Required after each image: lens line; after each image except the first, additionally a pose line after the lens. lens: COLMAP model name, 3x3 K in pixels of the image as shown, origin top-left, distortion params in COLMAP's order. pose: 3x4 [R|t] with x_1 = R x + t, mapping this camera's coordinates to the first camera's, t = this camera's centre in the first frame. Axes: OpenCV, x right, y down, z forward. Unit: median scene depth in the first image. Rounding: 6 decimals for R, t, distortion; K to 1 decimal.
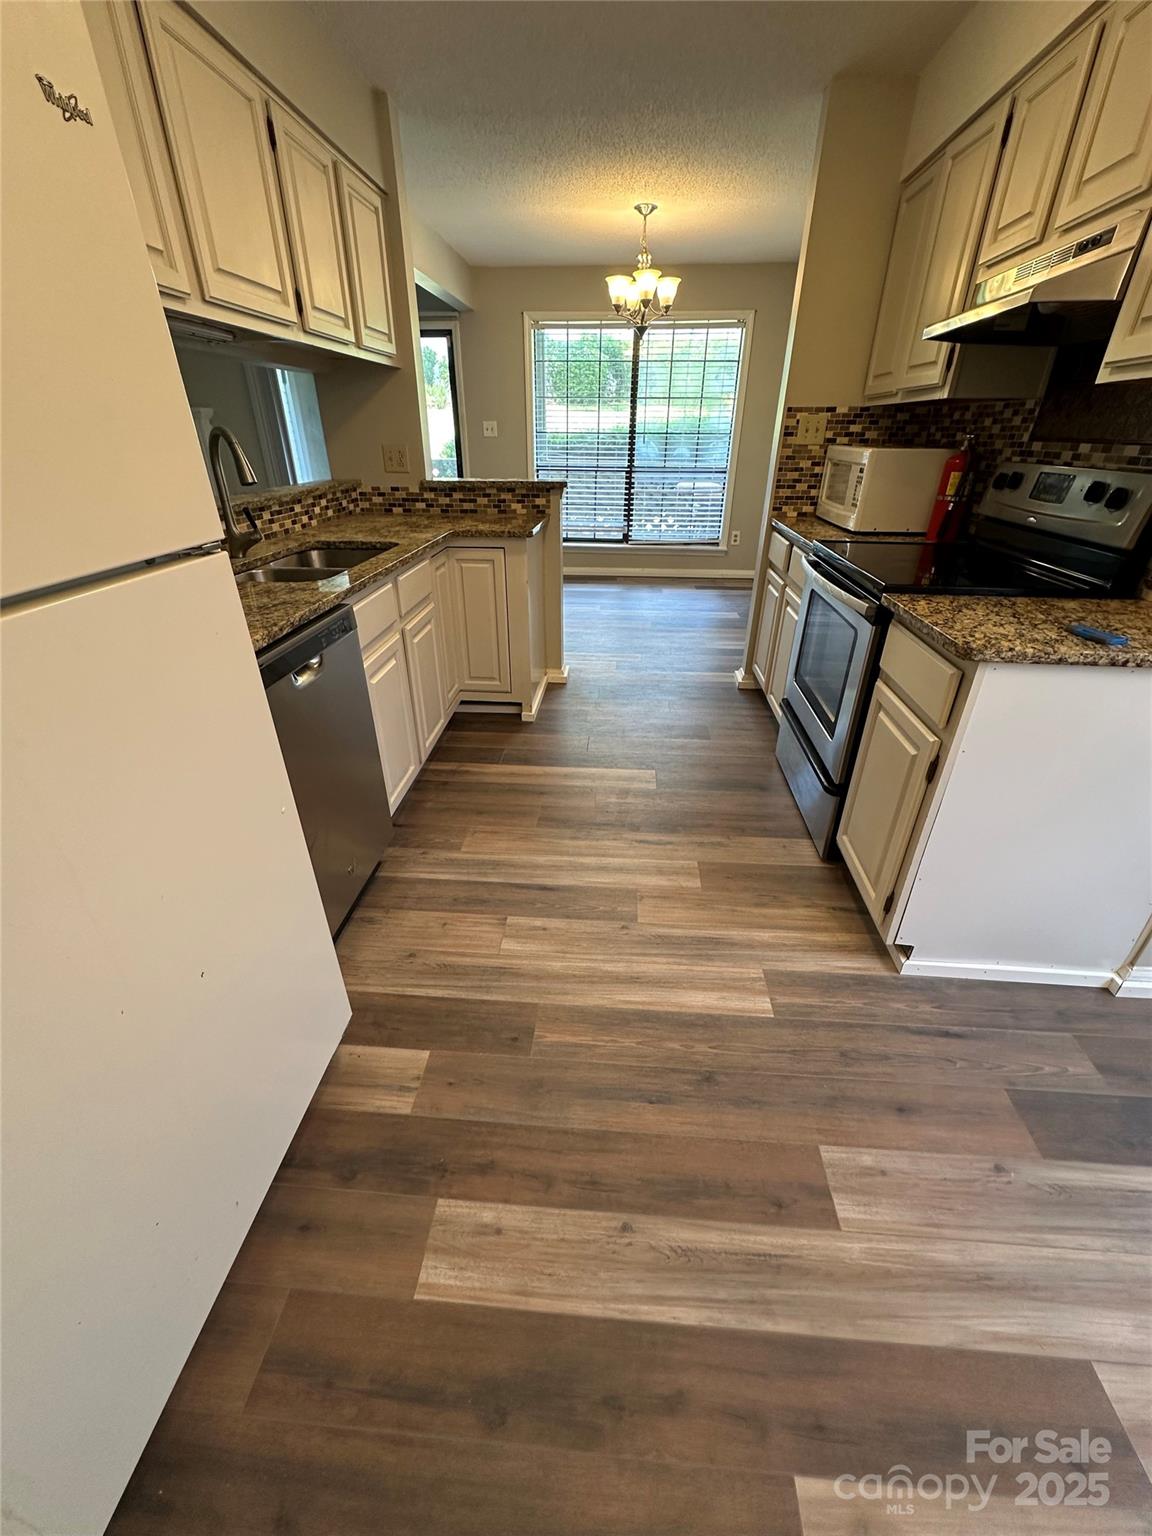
lens RADIAL K [[611.1, 0, 576.0], [0, 611.1, 768.0], [0, 0, 1]] dist [-0.003062, 0.000417]
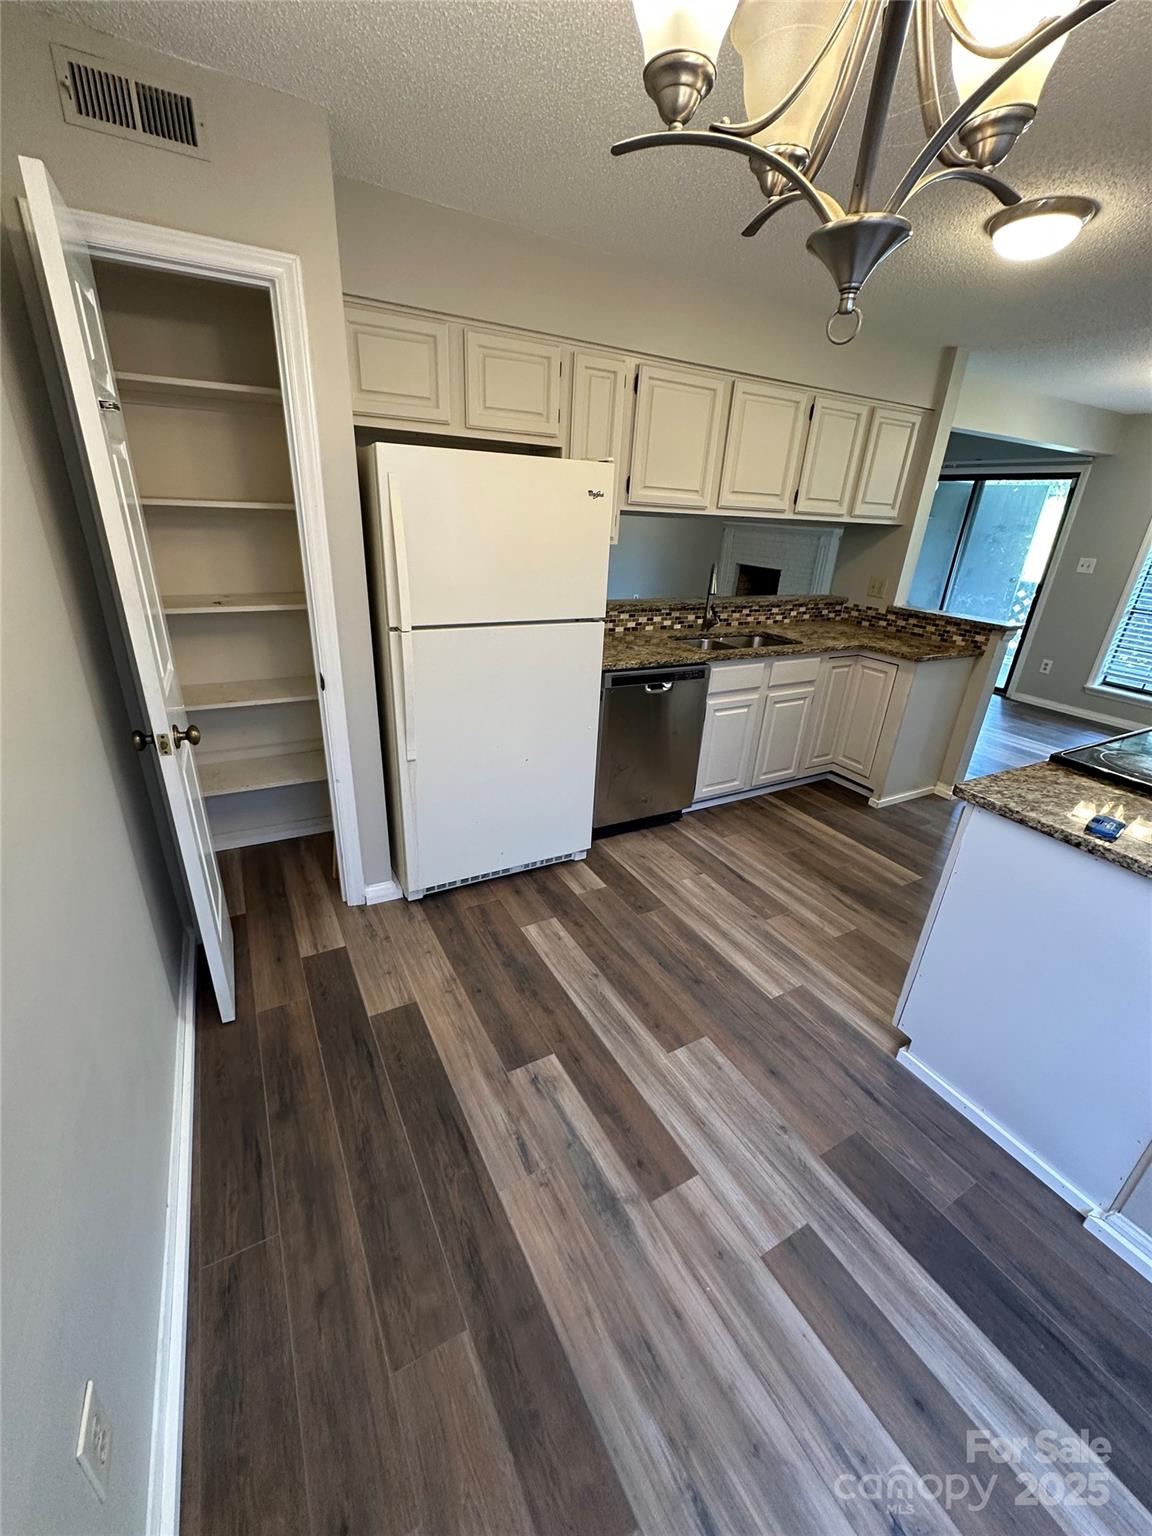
lens RADIAL K [[611.1, 0, 576.0], [0, 611.1, 768.0], [0, 0, 1]] dist [-0.003062, 0.000417]
pose [[0.548773, 0.350455, -0.758966, 0.785363], [-0.446467, 0.890429, 0.088339, 0.013424], [0.706764, 0.290375, 0.645110, -0.298732]]
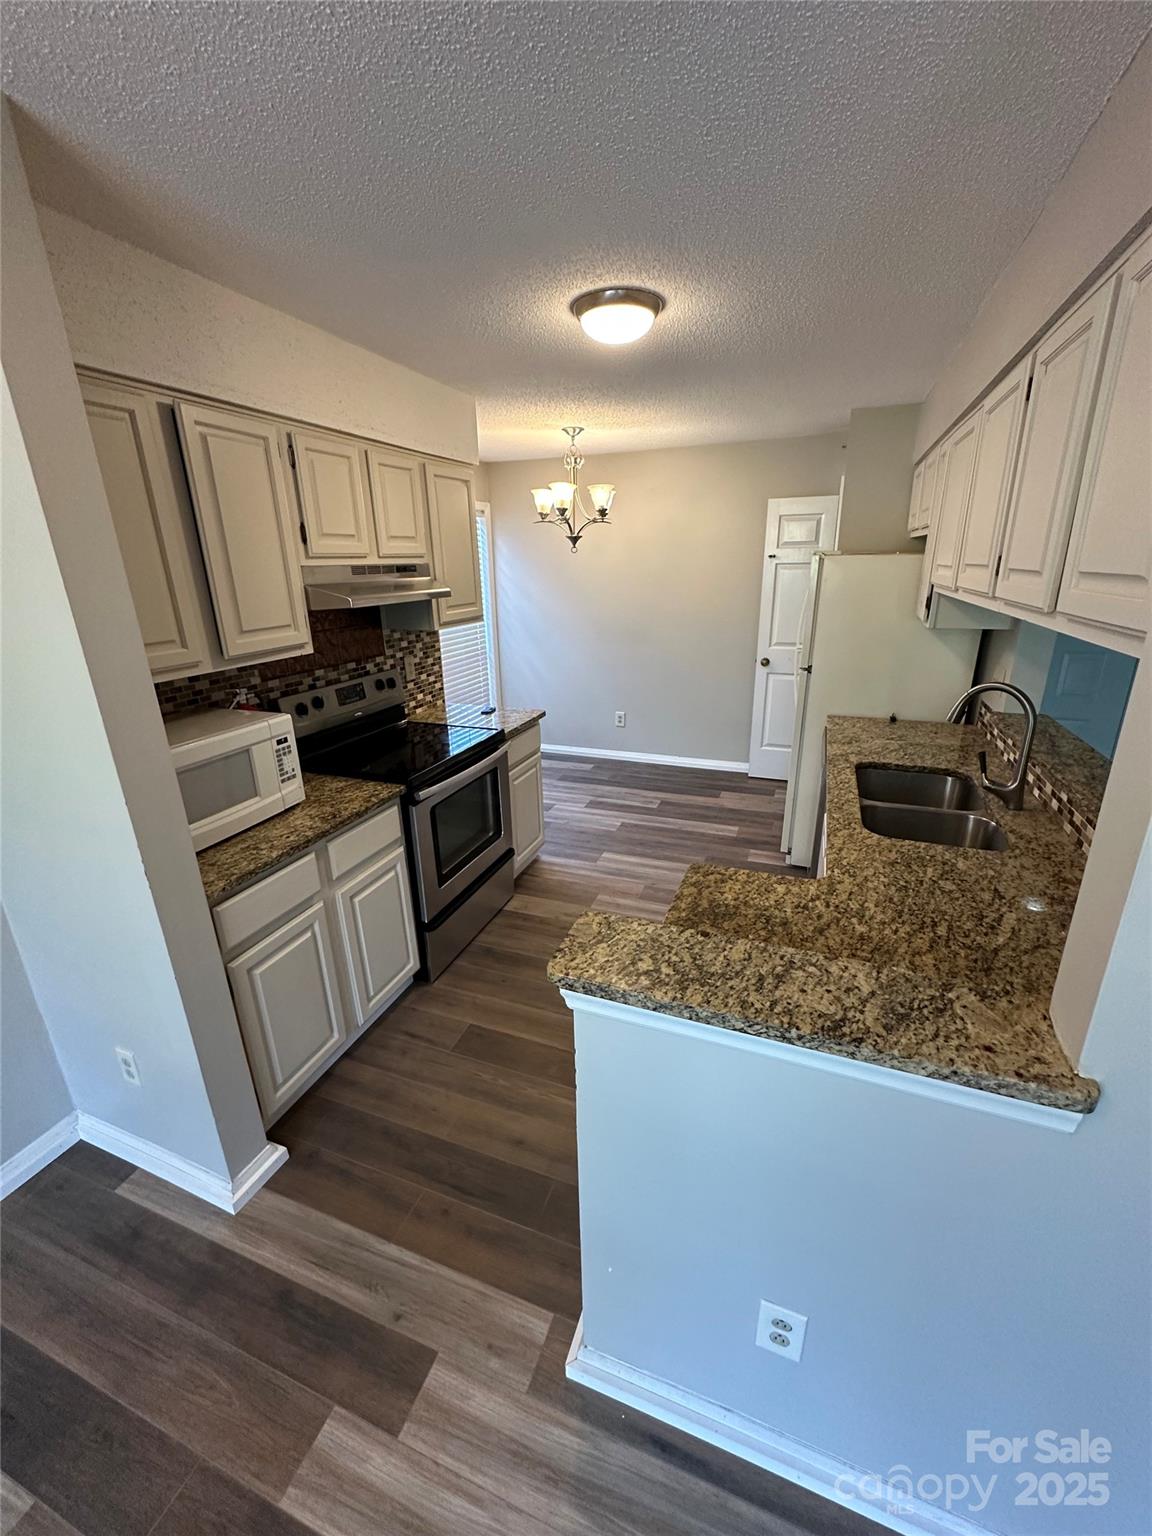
lens RADIAL K [[611.1, 0, 576.0], [0, 611.1, 768.0], [0, 0, 1]] dist [-0.003062, 0.000417]
pose [[-0.957832, -0.076112, 0.277064, -0.178772], [0.154649, 0.676128, 0.720371, -1.313426], [-0.242160, 0.732842, -0.635847, 1.925089]]
